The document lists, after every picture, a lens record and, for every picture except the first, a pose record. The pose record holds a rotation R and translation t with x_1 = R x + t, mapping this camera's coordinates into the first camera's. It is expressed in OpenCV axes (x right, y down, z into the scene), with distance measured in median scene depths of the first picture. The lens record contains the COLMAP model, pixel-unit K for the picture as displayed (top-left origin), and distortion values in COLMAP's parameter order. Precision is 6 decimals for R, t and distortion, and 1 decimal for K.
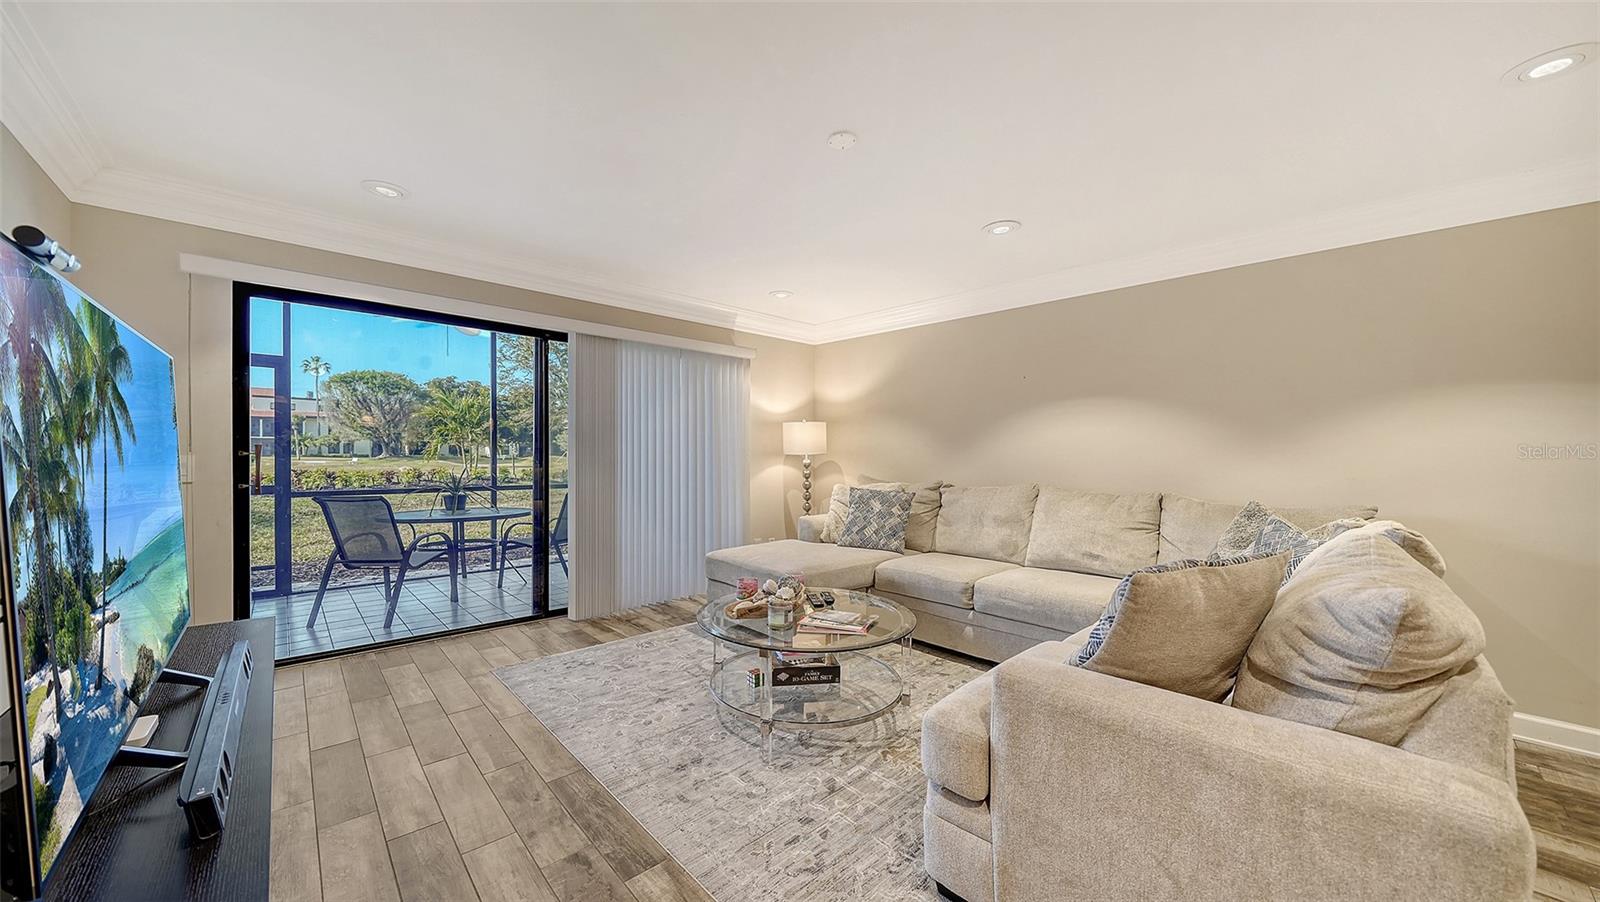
lens RADIAL K [[560.2, 0, 796.2], [0, 560.2, 457.0], [0, 0, 1]] dist [0.001048, 0.000017]
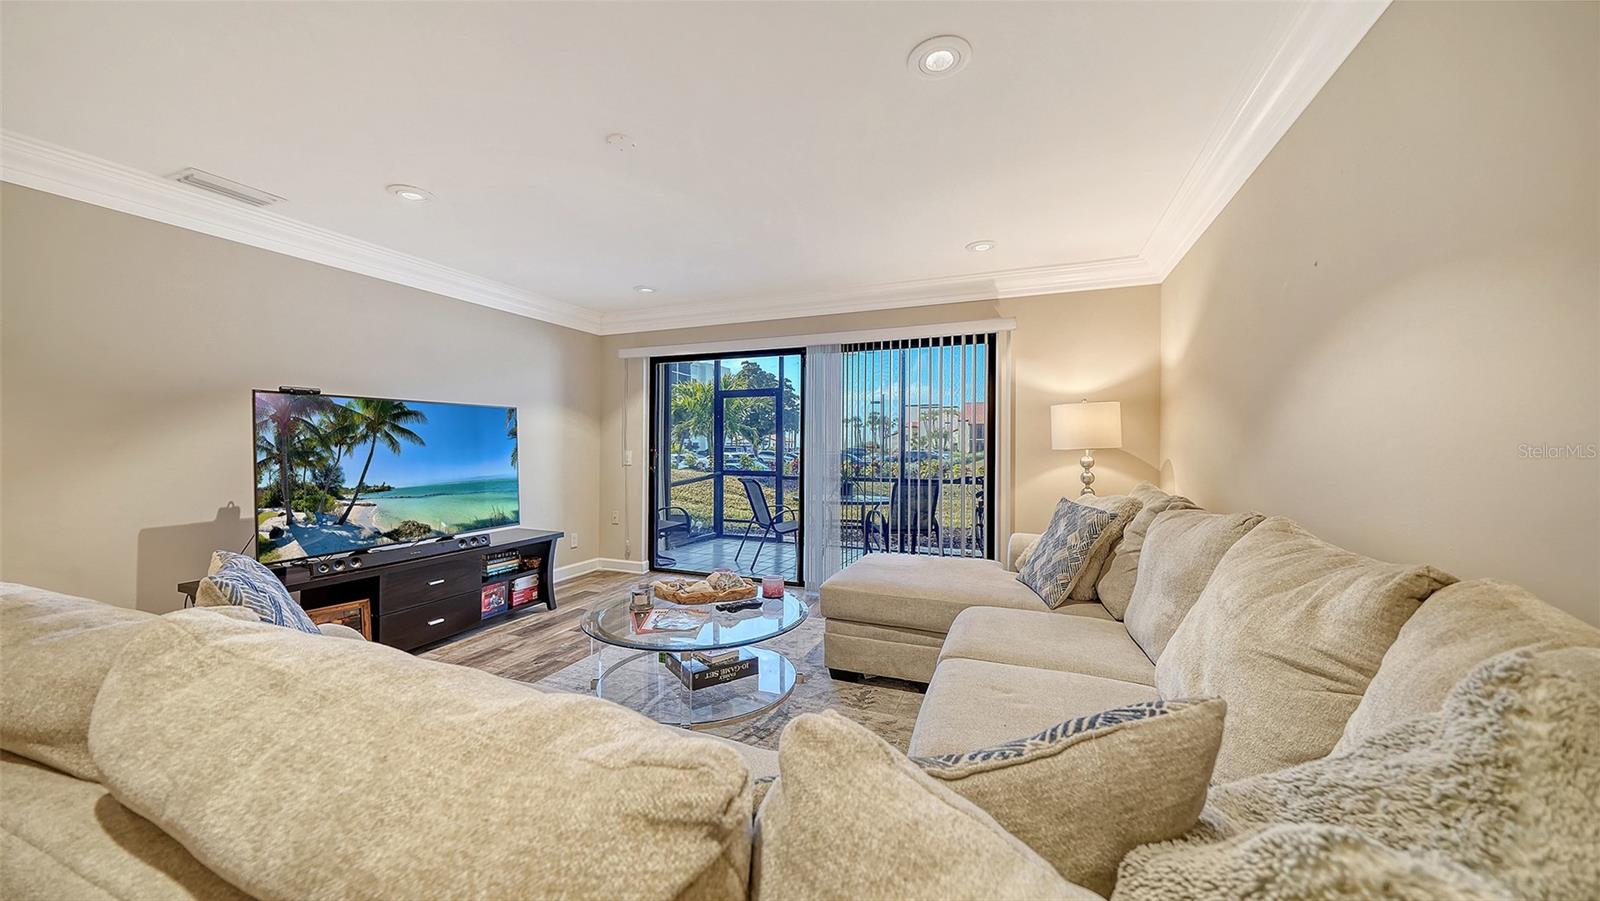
lens RADIAL K [[558.1, 0, 799.0], [0, 558.1, 443.0], [0, 0, 1]] dist [-0.007914, -0.000142]
pose [[0.424598, -0.016828, -0.905225, 0.549620], [-0.003222, 0.999793, -0.020097, 0.003724], [0.905376, 0.011450, 0.424456, 0.421797]]
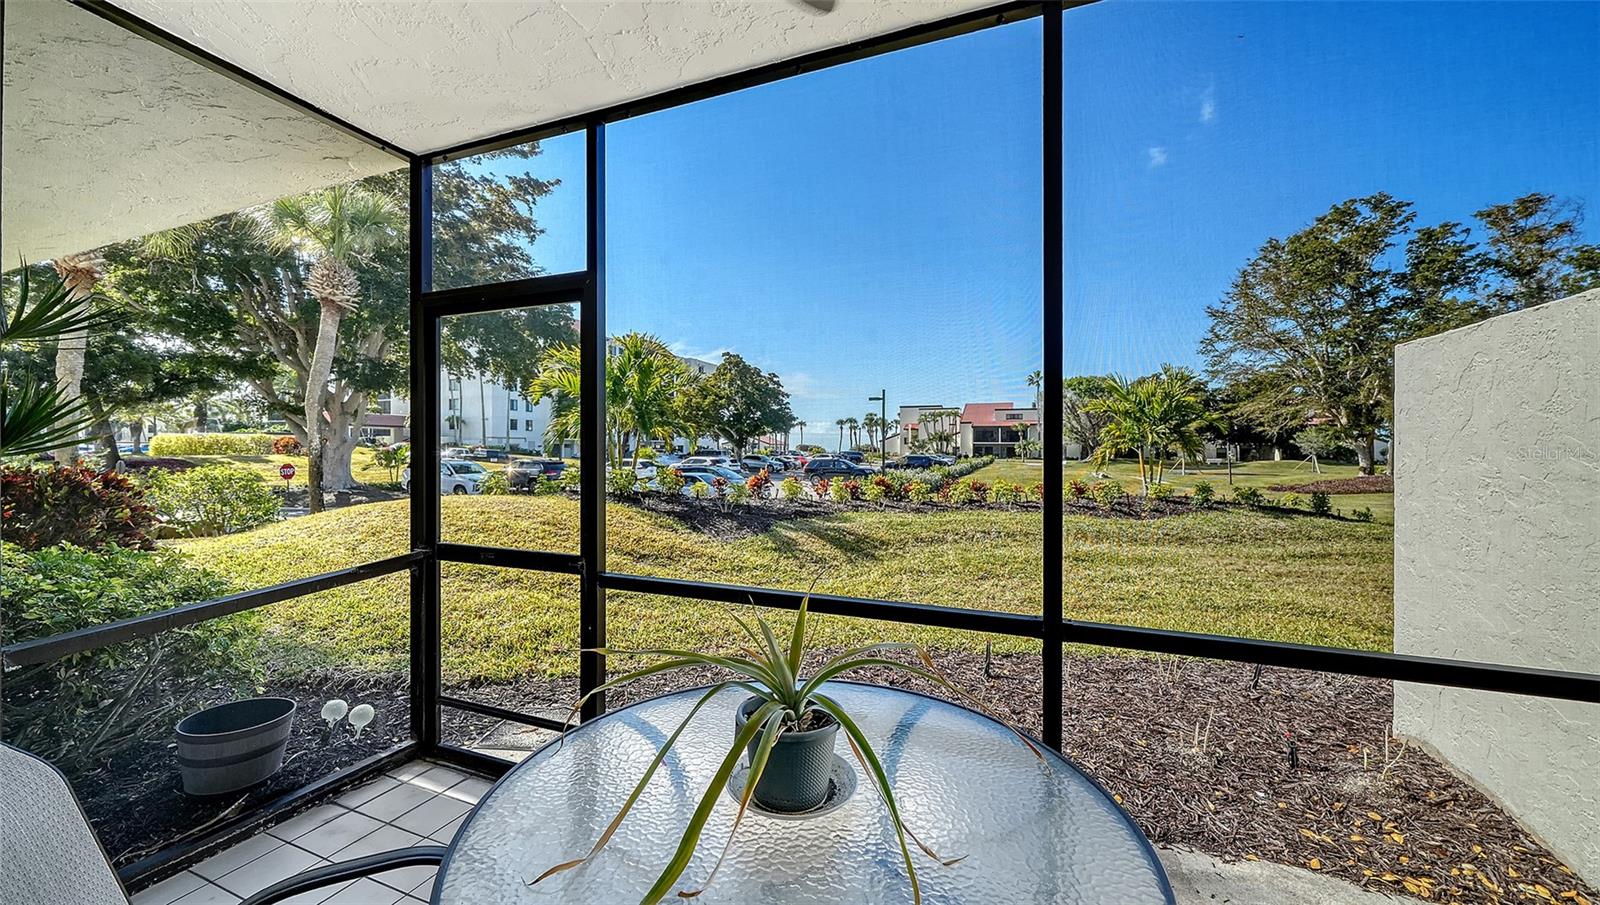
lens RADIAL K [[565.8, 0, 800.0], [0, 565.8, 452.5], [0, 0, 1]] dist [-0.000017, -0.000007]
pose [[0.434671, -0.003667, -0.900582, -0.460477], [-0.006967, 0.999948, -0.007434, -0.033904], [0.900562, 0.009506, 0.434623, 1.017163]]
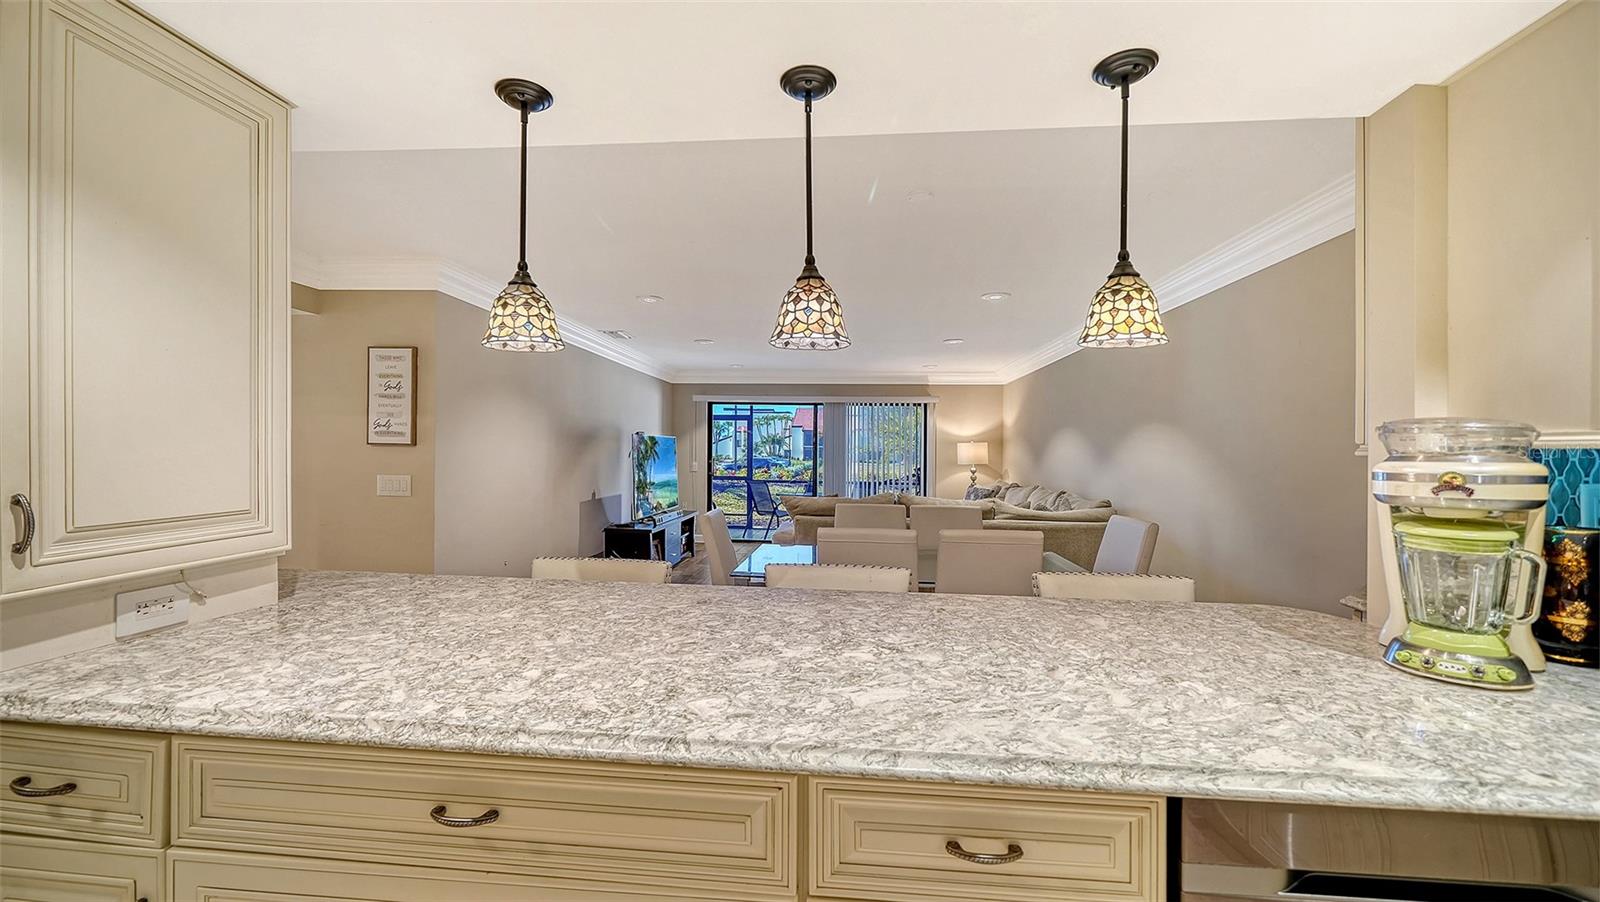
lens RADIAL K [[627.9, 0, 800.0], [0, 627.9, 451.0], [0, 0, 1]] dist [-0.000189, -0.000003]
pose [[0.678428, -0.004954, -0.734650, 1.024335], [-0.010771, 0.999803, -0.016689, -0.007134], [0.734588, 0.019235, 0.678241, -0.505165]]
